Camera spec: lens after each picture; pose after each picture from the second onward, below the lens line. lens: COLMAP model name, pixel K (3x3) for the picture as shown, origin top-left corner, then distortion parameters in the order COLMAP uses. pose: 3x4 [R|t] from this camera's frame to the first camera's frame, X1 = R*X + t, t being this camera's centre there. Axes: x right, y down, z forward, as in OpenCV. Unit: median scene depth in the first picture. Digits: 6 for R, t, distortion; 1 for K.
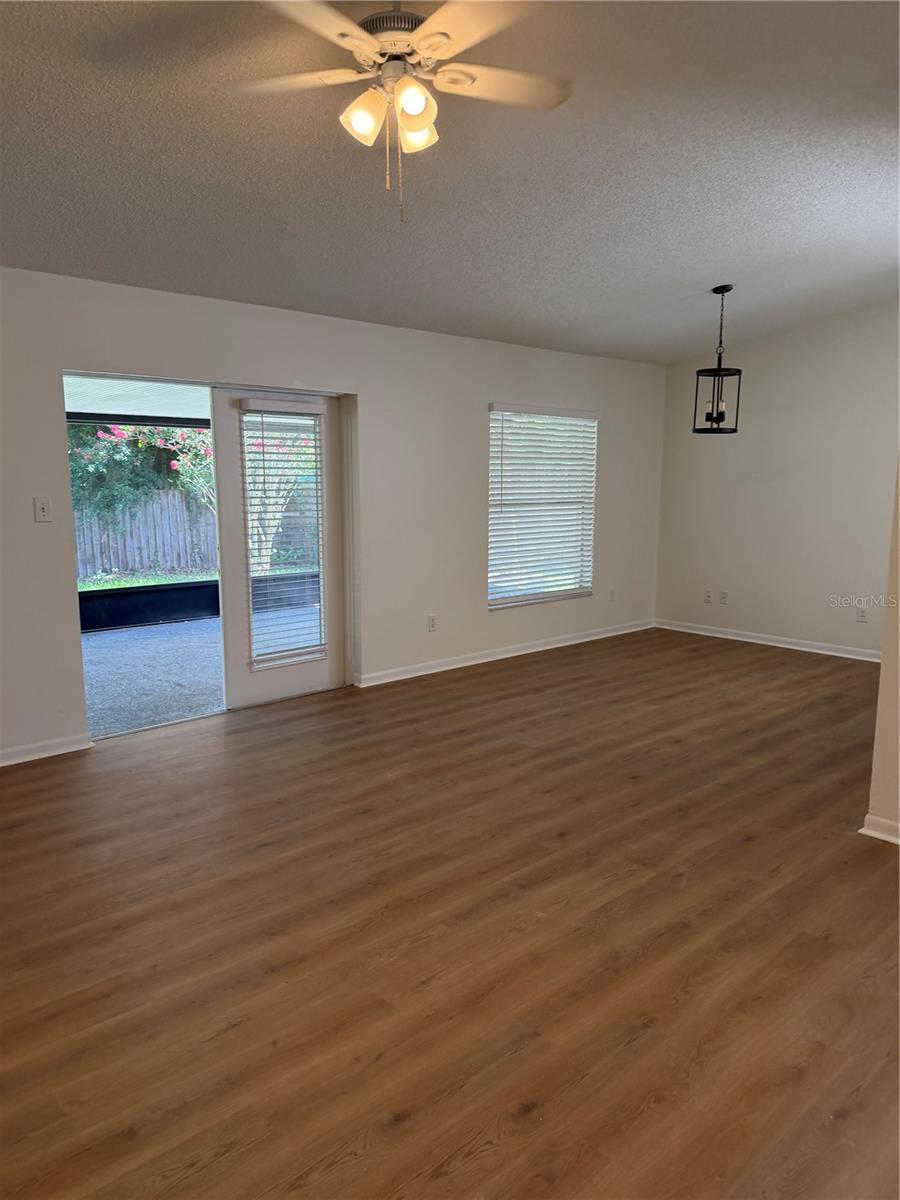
lens RADIAL K [[830.6, 0, 450.0], [0, 830.6, 600.0], [0, 0, 1]] dist [0.120582, -0.153731]
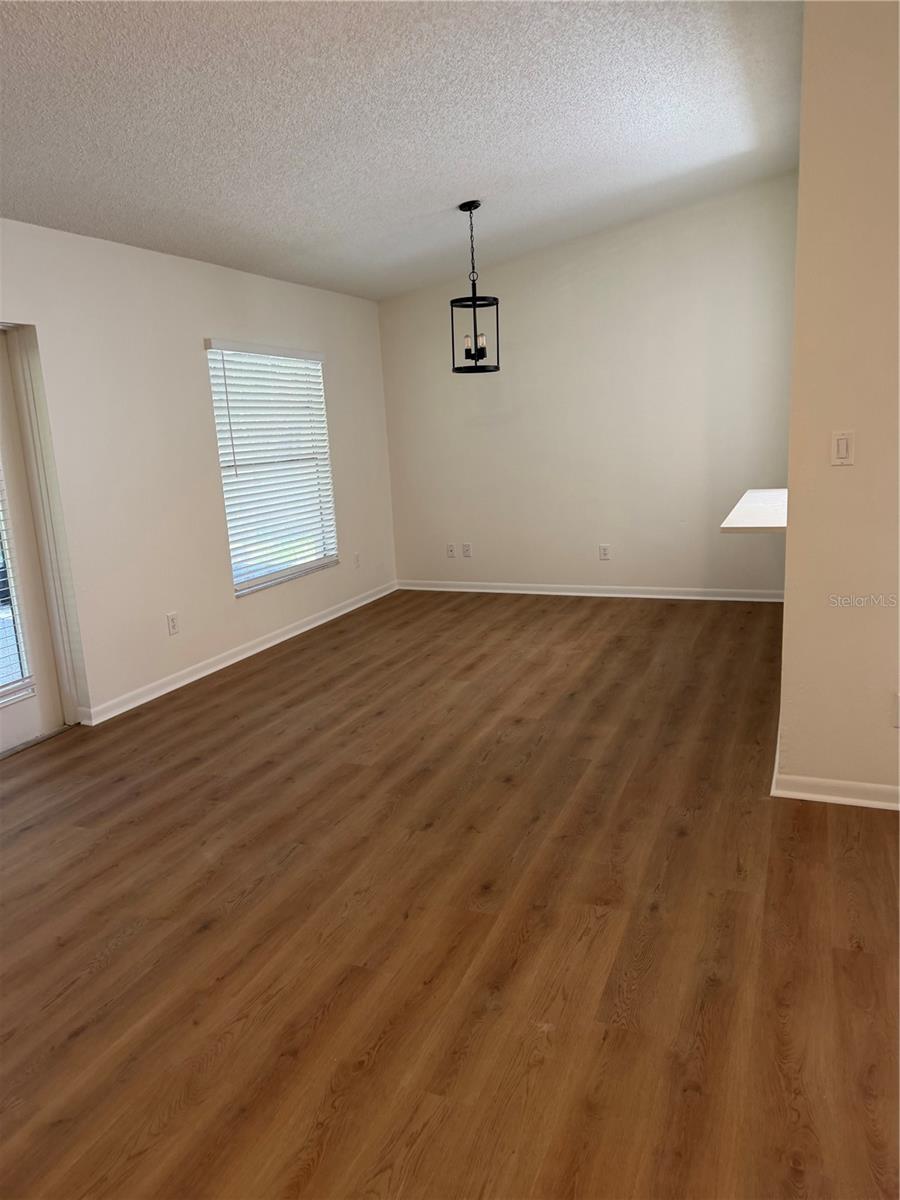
lens RADIAL K [[830.6, 0, 450.0], [0, 830.6, 600.0], [0, 0, 1]] dist [0.120582, -0.153731]
pose [[0.908580, -0.133752, 0.395717, -0.109364], [0.113316, 0.990747, 0.074693, -0.028288], [-0.402046, -0.023024, 0.915330, 0.200693]]
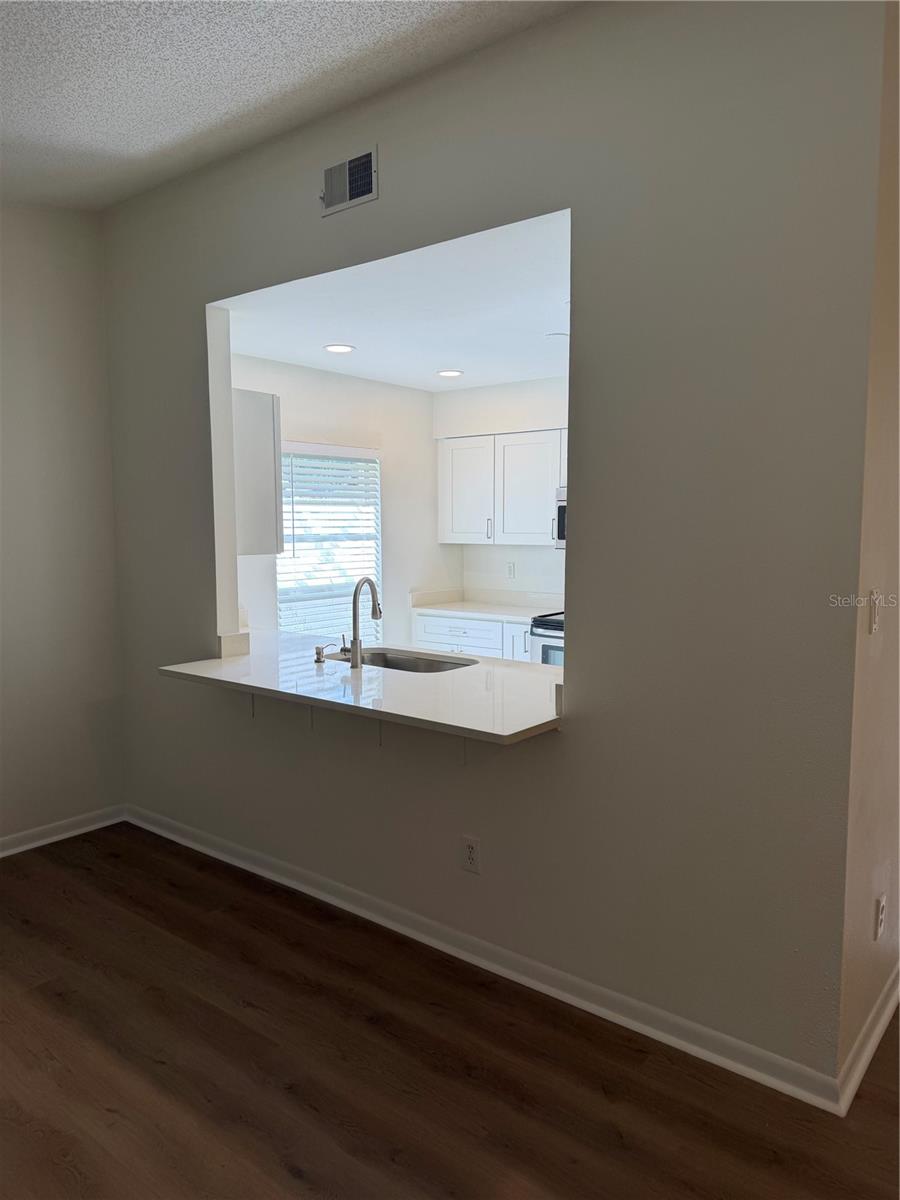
lens RADIAL K [[830.6, 0, 450.0], [0, 830.6, 600.0], [0, 0, 1]] dist [0.120582, -0.153731]
pose [[-0.142992, -0.105011, 0.984137, -0.047885], [0.145947, 0.981247, 0.125908, -0.154147], [-0.978904, 0.161636, -0.124985, 0.851748]]
